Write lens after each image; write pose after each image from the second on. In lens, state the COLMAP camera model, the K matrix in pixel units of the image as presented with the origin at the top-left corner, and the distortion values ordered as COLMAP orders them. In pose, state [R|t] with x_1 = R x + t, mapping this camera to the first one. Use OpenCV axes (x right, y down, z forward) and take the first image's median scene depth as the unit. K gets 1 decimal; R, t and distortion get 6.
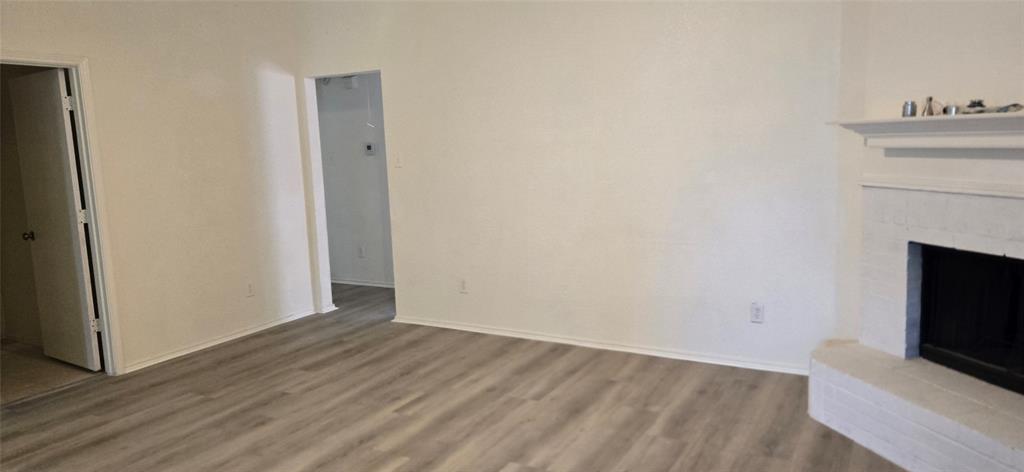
lens RADIAL K [[688.1, 0, 512.9], [0, 688.1, 235.1], [0, 0, 1]] dist [-0.001528, -0.026234]
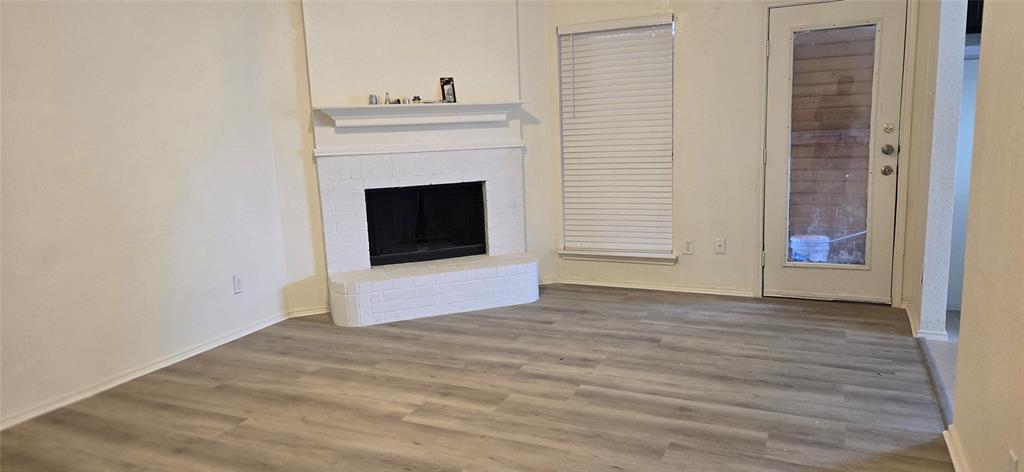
lens RADIAL K [[688.1, 0, 512.8], [0, 688.1, 236.6], [0, 0, 1]] dist [-0.001528, -0.026234]
pose [[-0.111929, -0.129904, 0.985189, -0.916953], [0.172048, 0.973913, 0.147963, -0.054540], [-0.978709, 0.186061, -0.086659, 0.806723]]
